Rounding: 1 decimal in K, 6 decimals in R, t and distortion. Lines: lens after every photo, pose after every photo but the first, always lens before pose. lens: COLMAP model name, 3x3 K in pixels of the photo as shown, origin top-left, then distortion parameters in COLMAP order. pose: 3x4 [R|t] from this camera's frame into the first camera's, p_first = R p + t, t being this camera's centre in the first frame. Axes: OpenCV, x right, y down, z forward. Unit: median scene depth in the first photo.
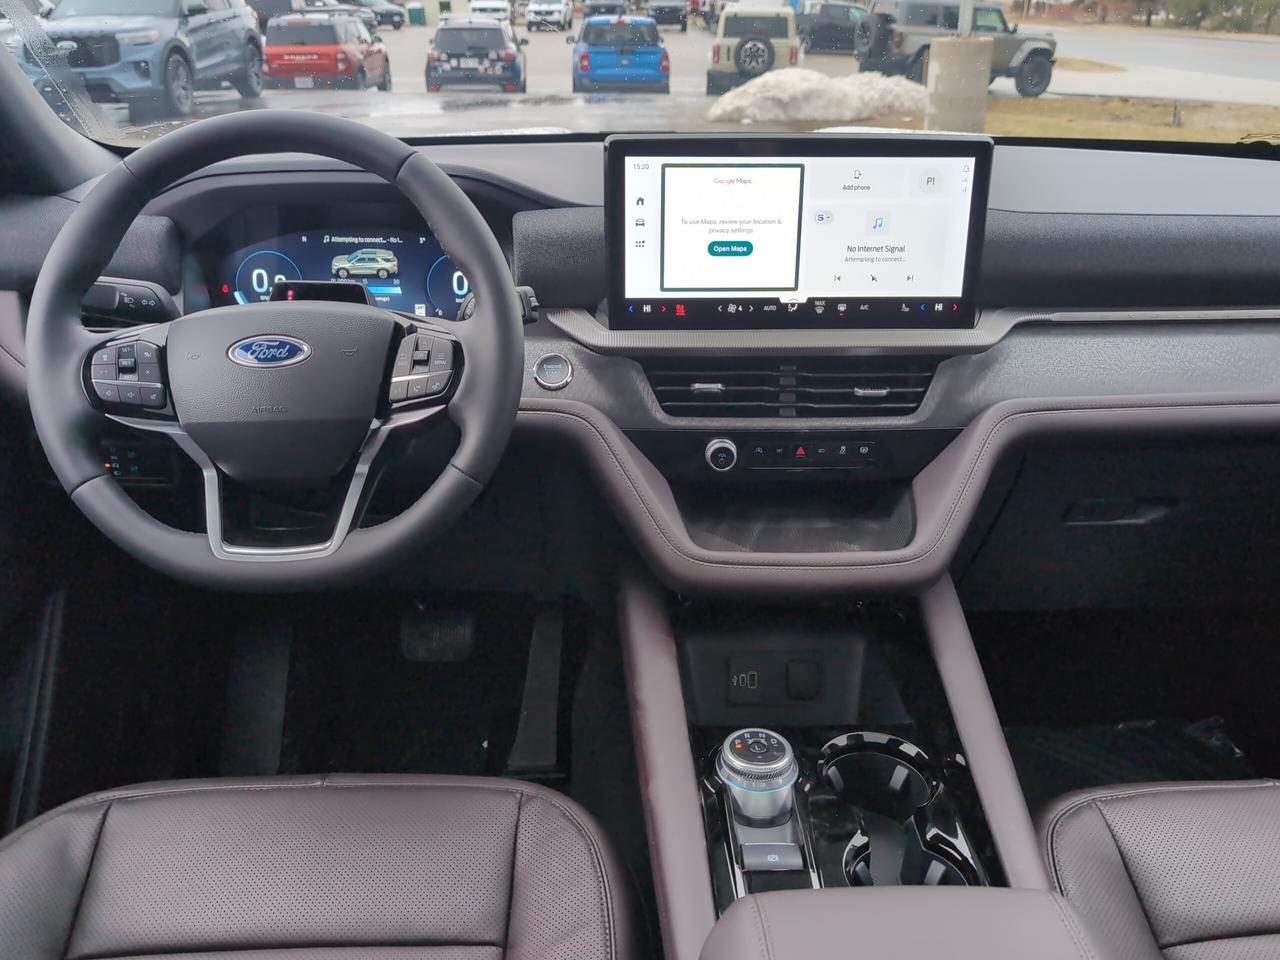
lens RADIAL K [[1091.5, 0, 640.0], [0, 1091.5, 480.0], [0, 0, 1]] dist [0.116172, -0.270065]
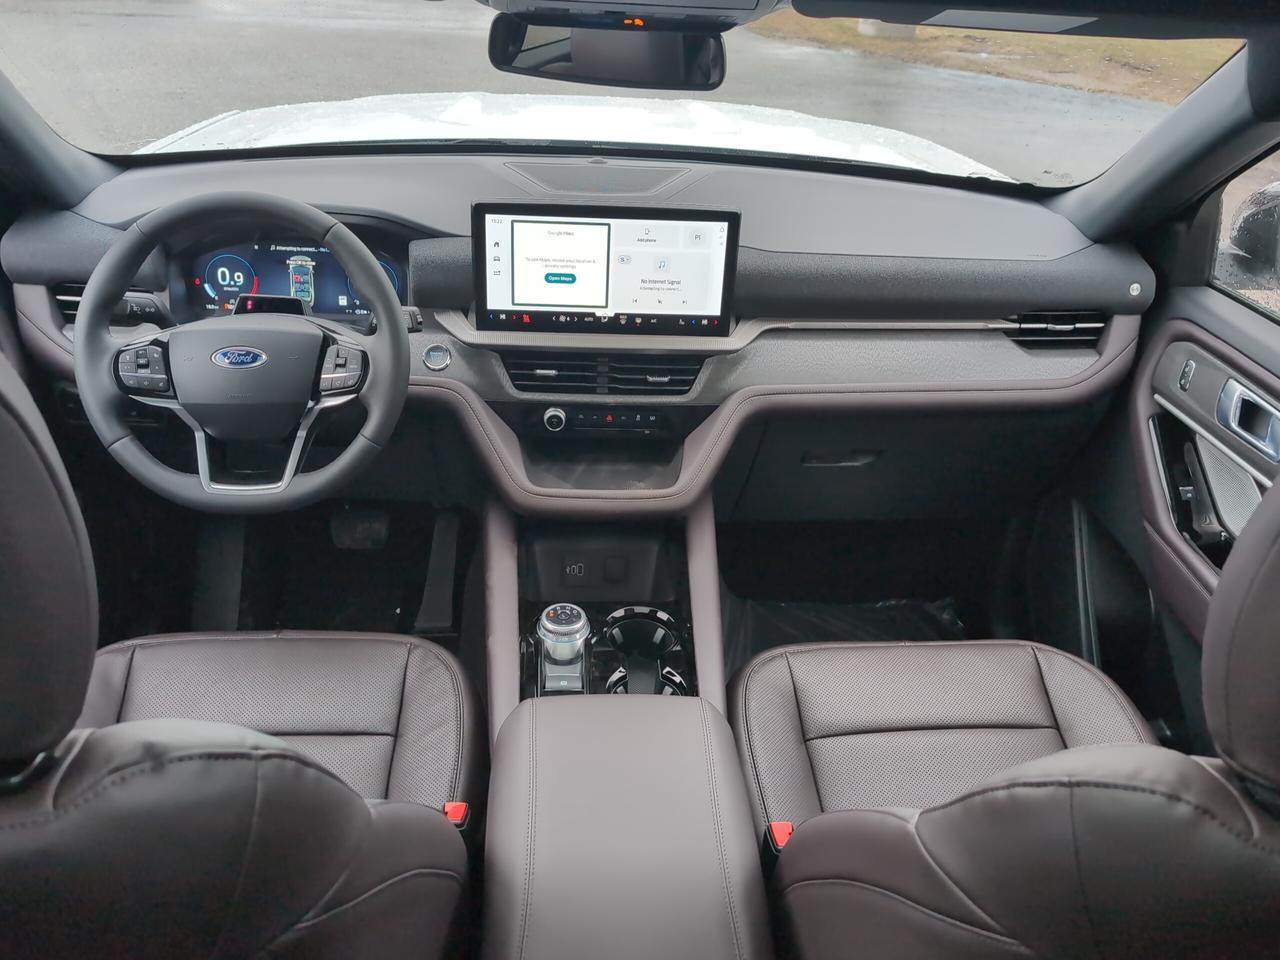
lens RADIAL K [[1091.5, 0, 640.0], [0, 1091.5, 480.0], [0, 0, 1]] dist [0.116172, -0.270065]
pose [[0.998253, 0.020643, 0.055369, 0.113094], [-0.026987, 0.992836, 0.116396, -0.118722], [-0.052569, -0.117687, 0.991658, -0.468332]]
